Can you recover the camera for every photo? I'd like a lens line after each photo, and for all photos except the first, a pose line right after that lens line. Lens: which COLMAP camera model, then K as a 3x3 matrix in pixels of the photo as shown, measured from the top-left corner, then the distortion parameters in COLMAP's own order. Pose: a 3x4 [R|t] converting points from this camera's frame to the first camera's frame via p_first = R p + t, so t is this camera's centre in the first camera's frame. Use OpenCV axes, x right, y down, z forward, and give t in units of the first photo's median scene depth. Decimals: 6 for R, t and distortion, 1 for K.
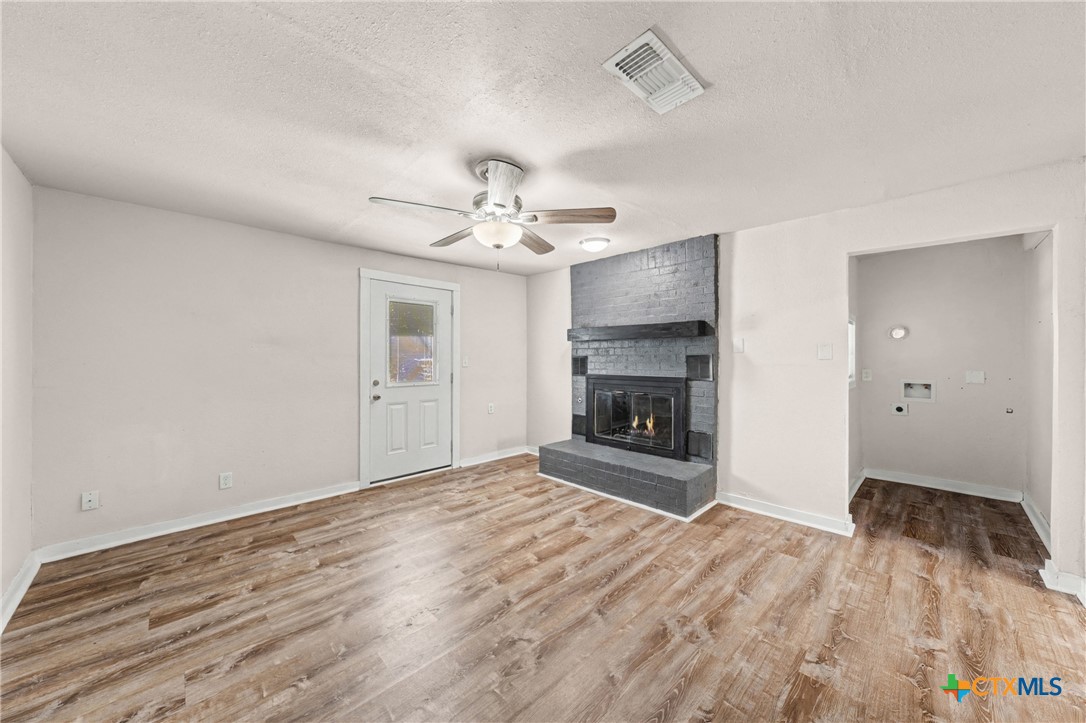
lens RADIAL K [[382.4, 0, 548.3], [0, 382.4, 359.9], [0, 0, 1]] dist [0.000185, 0.000044]
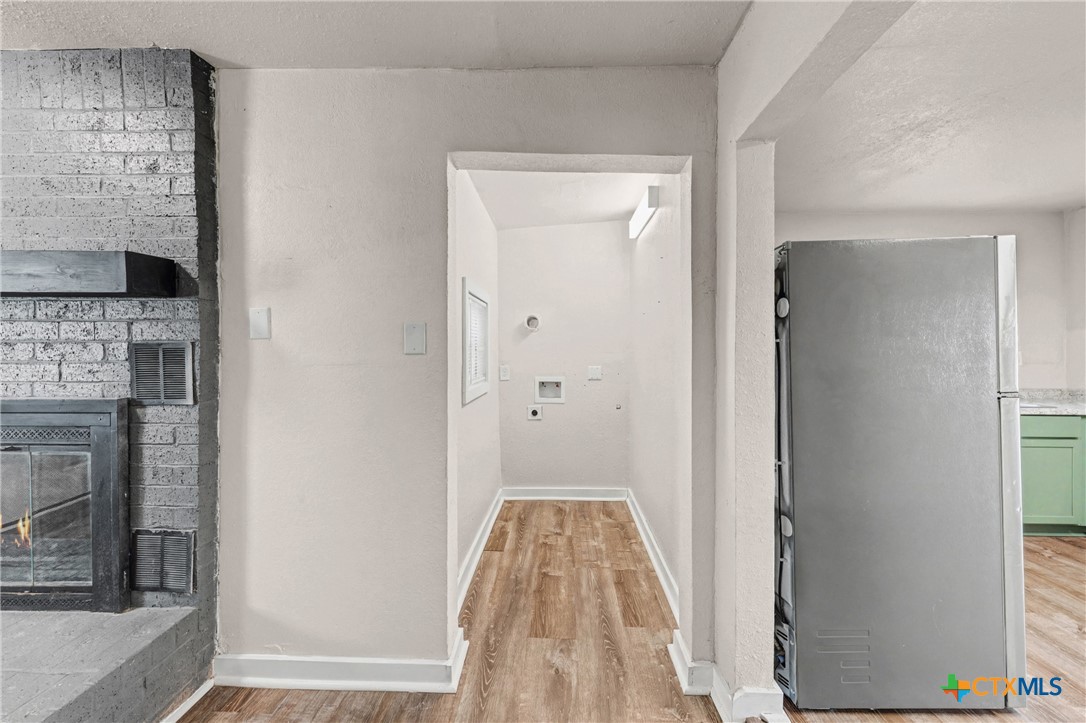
lens RADIAL K [[382.4, 0, 549.8], [0, 382.4, 356.8], [0, 0, 1]] dist [0.000185, 0.000044]
pose [[0.726604, -0.005217, 0.687037, 0.419619], [0.001835, 0.999982, 0.005652, 0.000247], [-0.687054, -0.002846, 0.726601, 0.420738]]
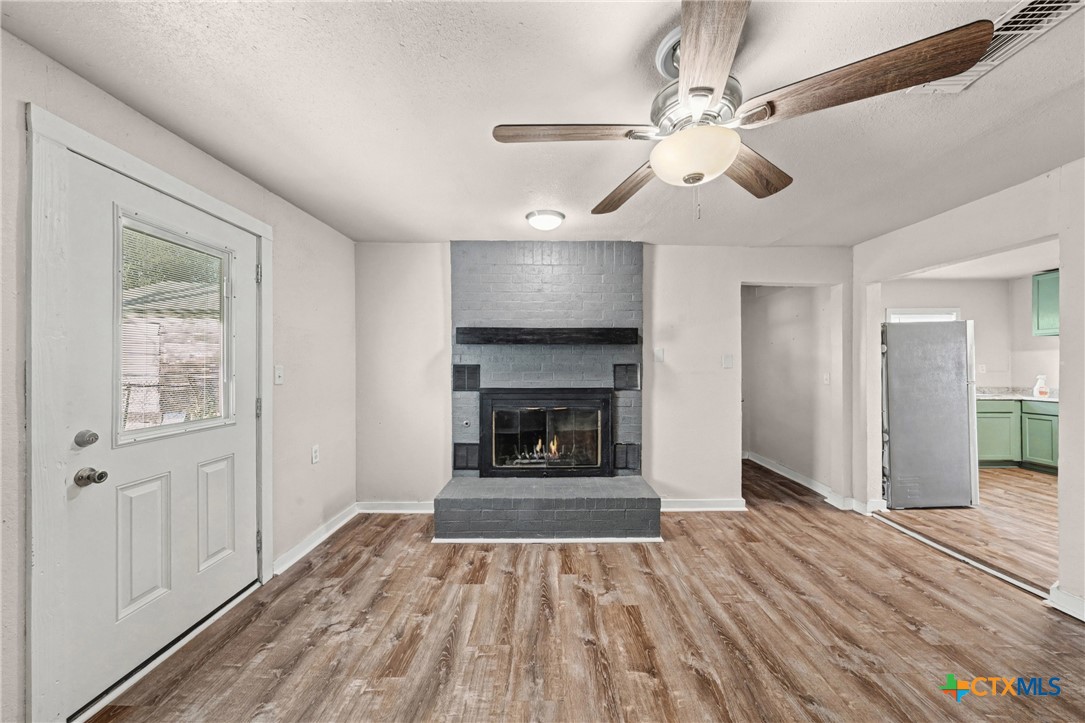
lens RADIAL K [[382.1, 0, 536.2], [0, 382.1, 365.9], [0, 0, 1]] dist [0.000185, 0.000044]
pose [[0.702610, -0.002165, 0.711572, -0.456331], [0.005970, 0.999978, -0.002852, -0.005776], [-0.711550, 0.006252, 0.702607, 0.488769]]
